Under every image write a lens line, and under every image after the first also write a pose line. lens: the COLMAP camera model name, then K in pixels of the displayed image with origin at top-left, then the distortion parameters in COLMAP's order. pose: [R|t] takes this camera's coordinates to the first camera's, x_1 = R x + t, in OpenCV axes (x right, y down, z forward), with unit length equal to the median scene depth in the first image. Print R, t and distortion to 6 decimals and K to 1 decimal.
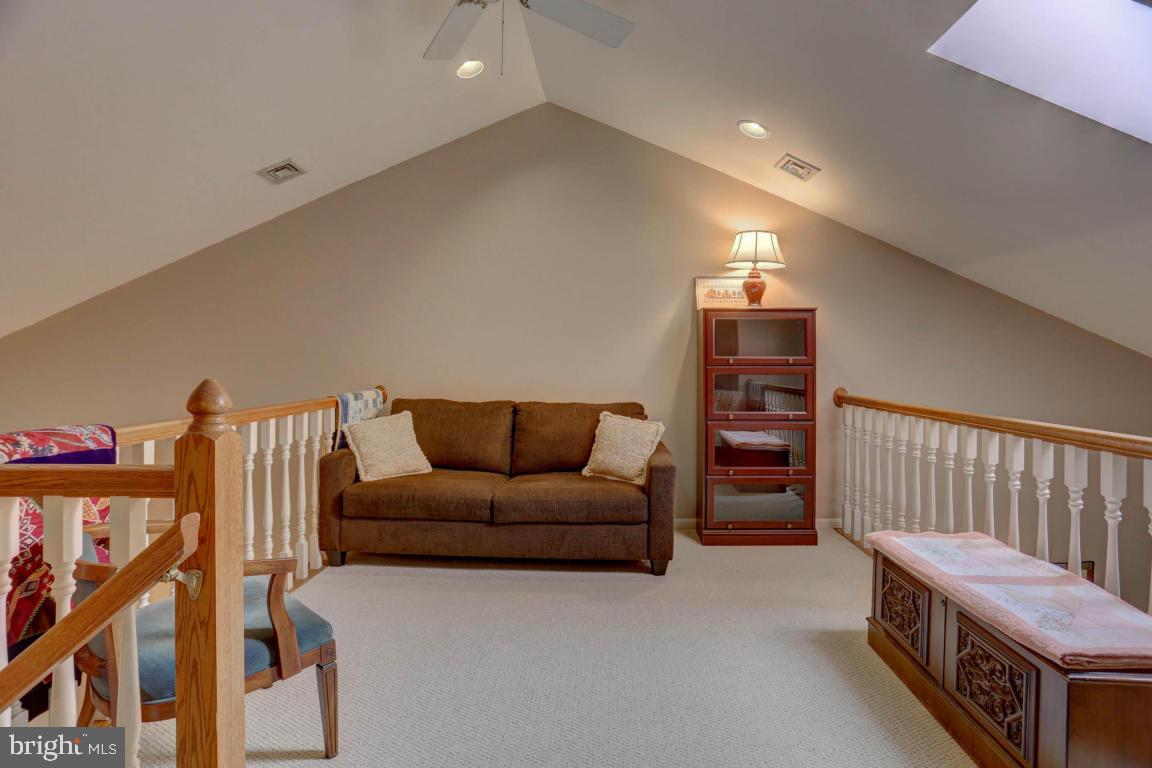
lens RADIAL K [[579.9, 0, 576.3], [0, 579.9, 357.5], [0, 0, 1]] dist [-0.076174, 0.040343]
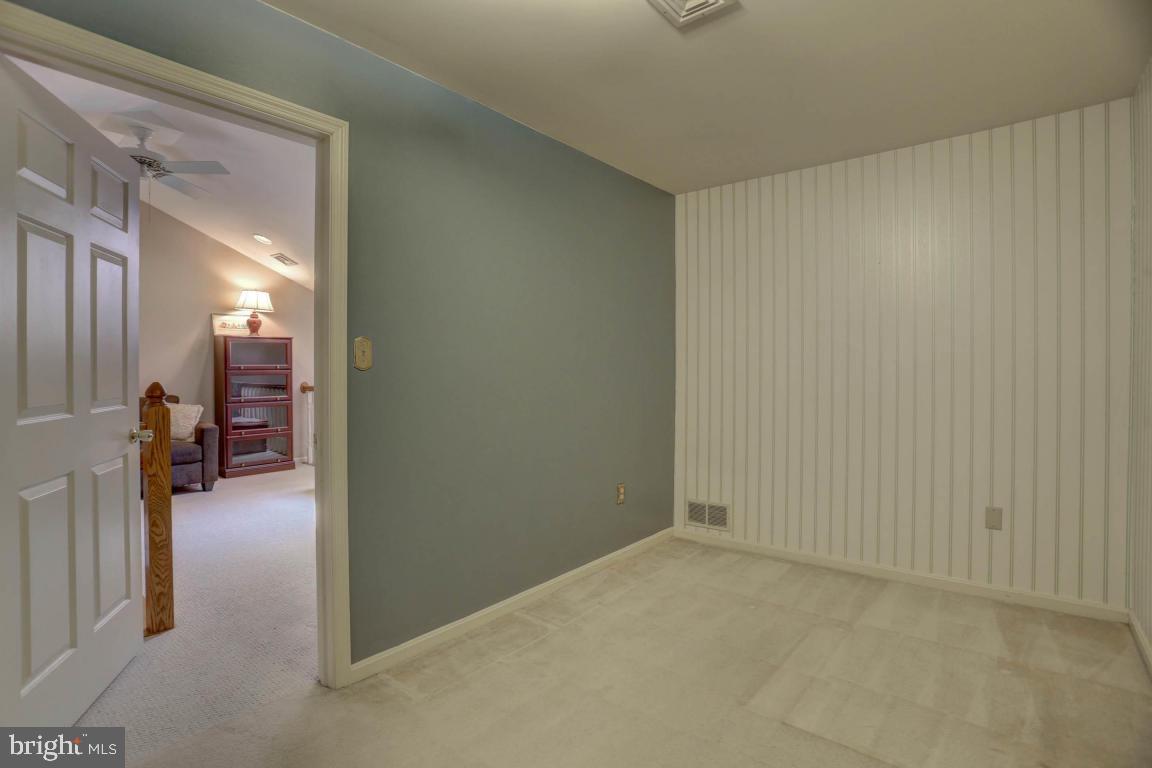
lens RADIAL K [[579.9, 0, 576.3], [0, 579.9, 357.5], [0, 0, 1]] dist [-0.076174, 0.040343]
pose [[0.605652, 0.002666, 0.795725, -0.446958], [0.009002, 0.999907, -0.010202, 0.002858], [-0.795679, 0.013342, 0.605572, -0.760221]]
